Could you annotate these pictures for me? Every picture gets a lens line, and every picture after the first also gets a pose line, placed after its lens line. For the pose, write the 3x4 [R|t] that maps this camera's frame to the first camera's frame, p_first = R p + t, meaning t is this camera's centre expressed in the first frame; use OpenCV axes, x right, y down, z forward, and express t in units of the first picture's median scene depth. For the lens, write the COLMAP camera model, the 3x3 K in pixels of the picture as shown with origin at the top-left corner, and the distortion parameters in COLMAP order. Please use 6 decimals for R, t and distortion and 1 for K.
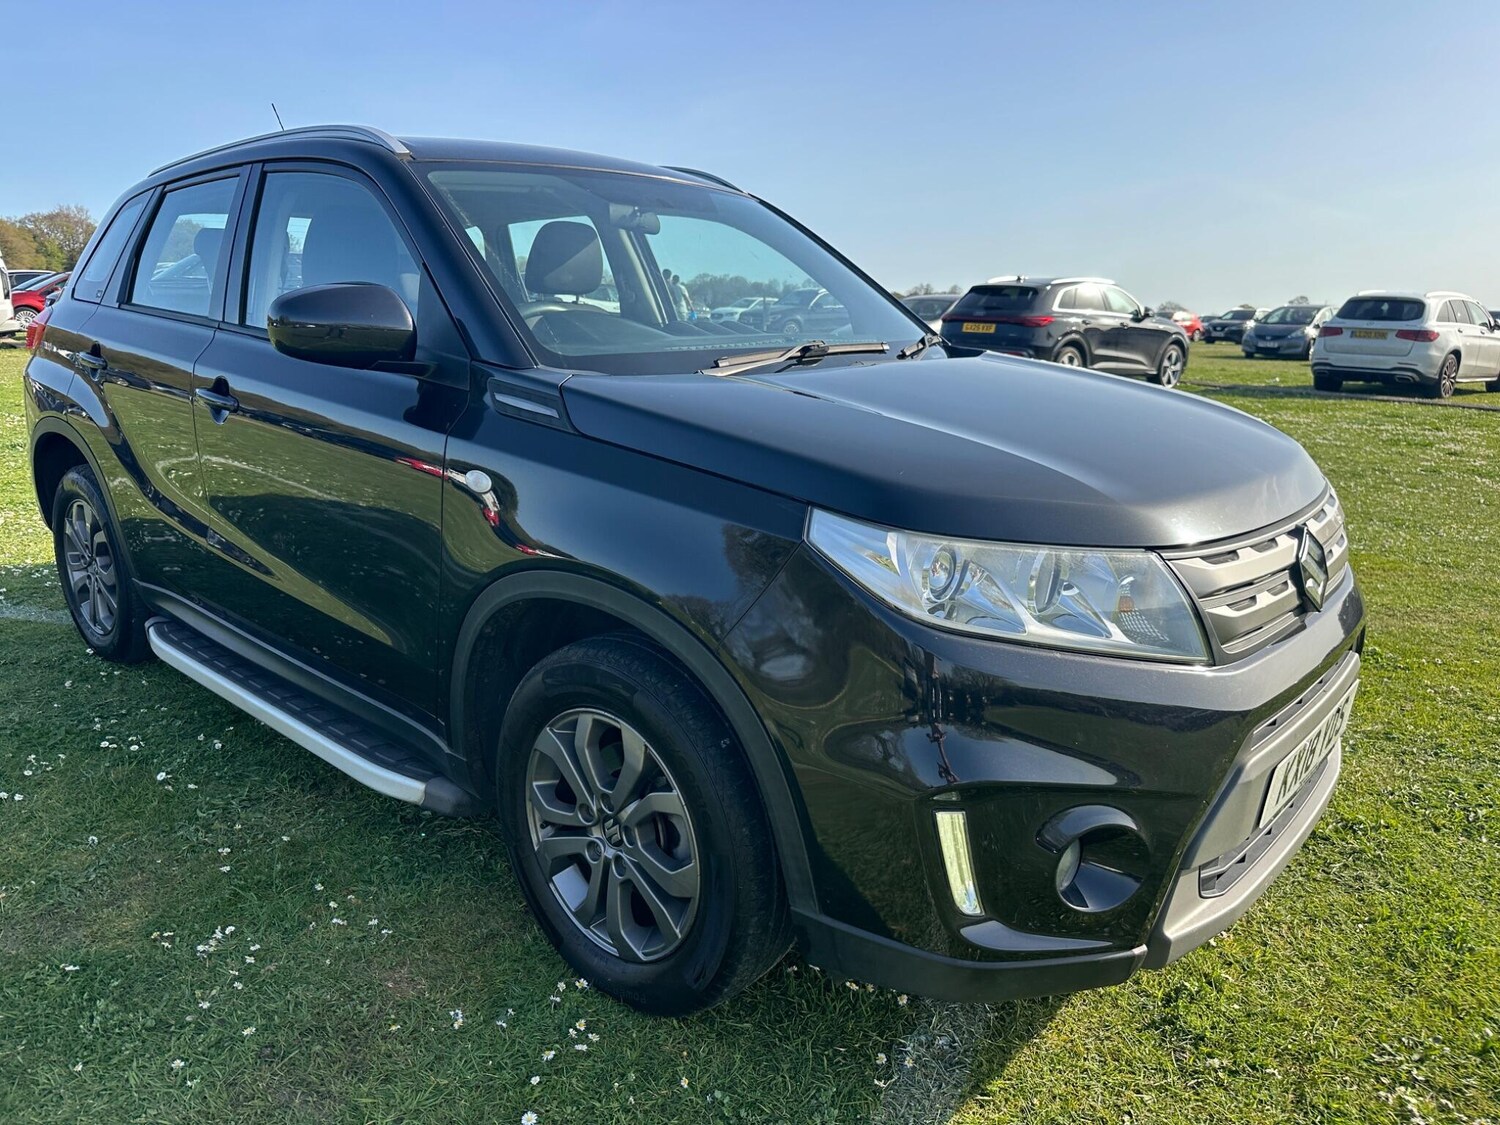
lens RADIAL K [[1081.7, 0, 750.0], [0, 1081.7, 562.5], [0, 0, 1]] dist [0.037452, -0.043987]
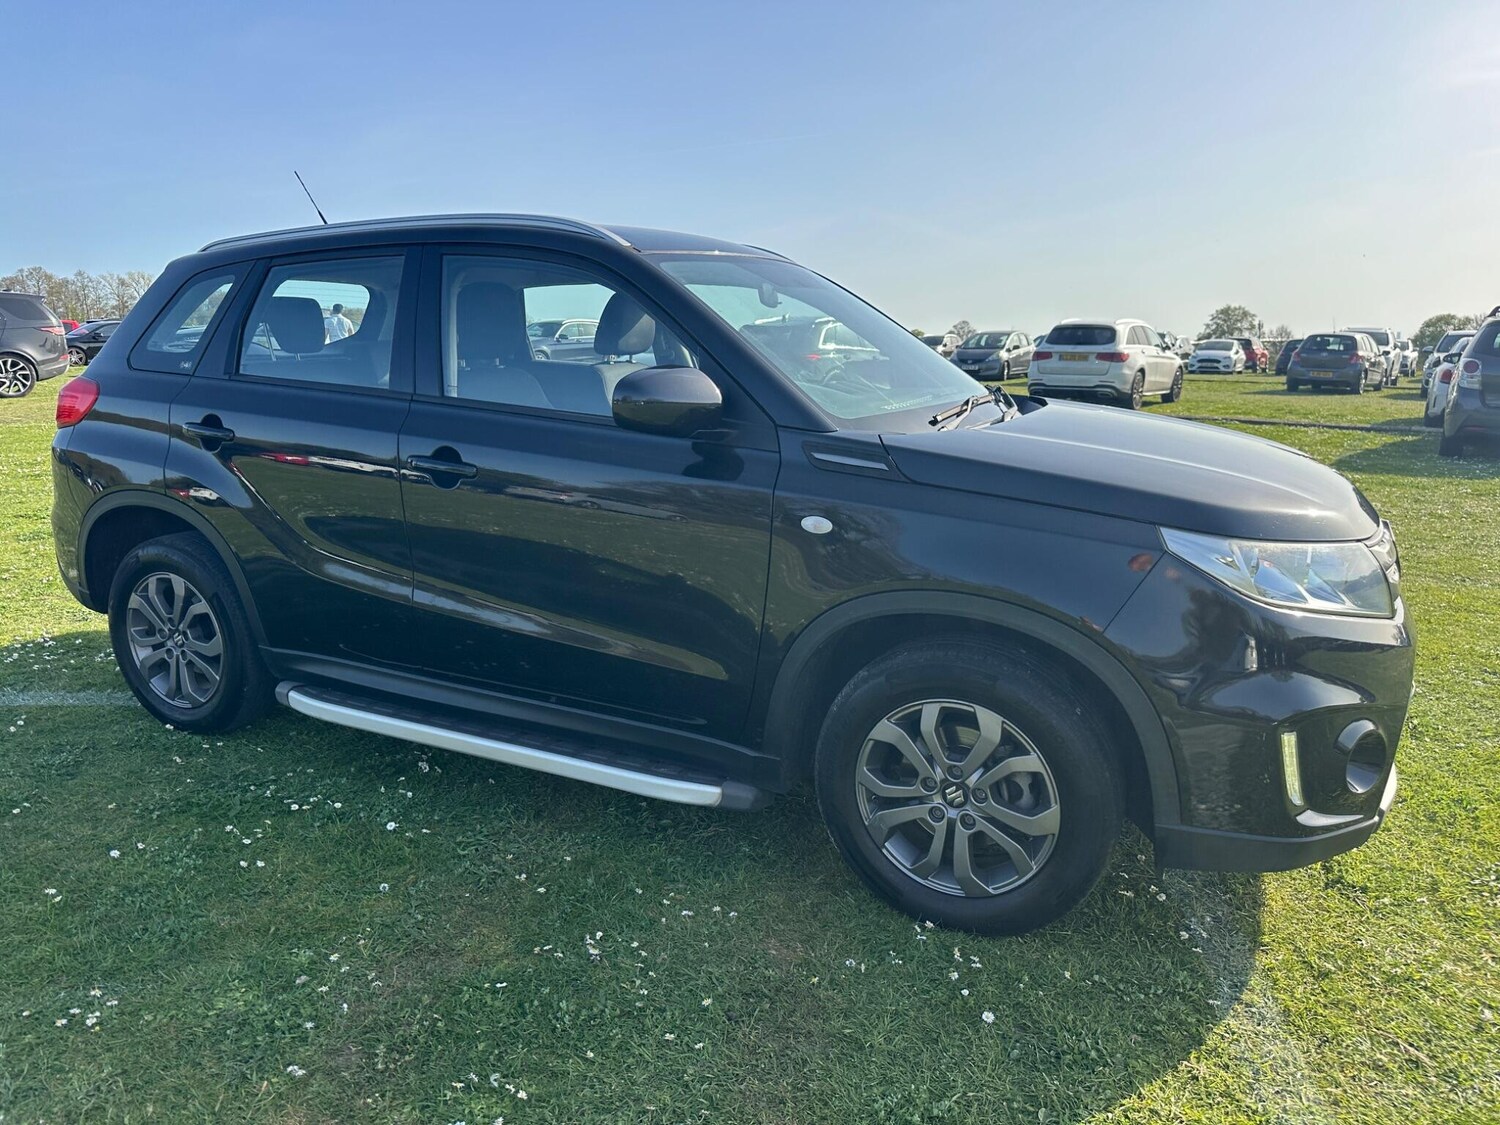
lens RADIAL K [[1094.1, 0, 696.6], [0, 1094.1, 558.8], [0, 0, 1]] dist [0.168625, -0.319991]
pose [[0.964606, -0.069890, 0.254265, -0.394227], [0.077428, 0.996802, -0.019746, -0.012399], [-0.252072, 0.038735, 0.966933, -0.093629]]
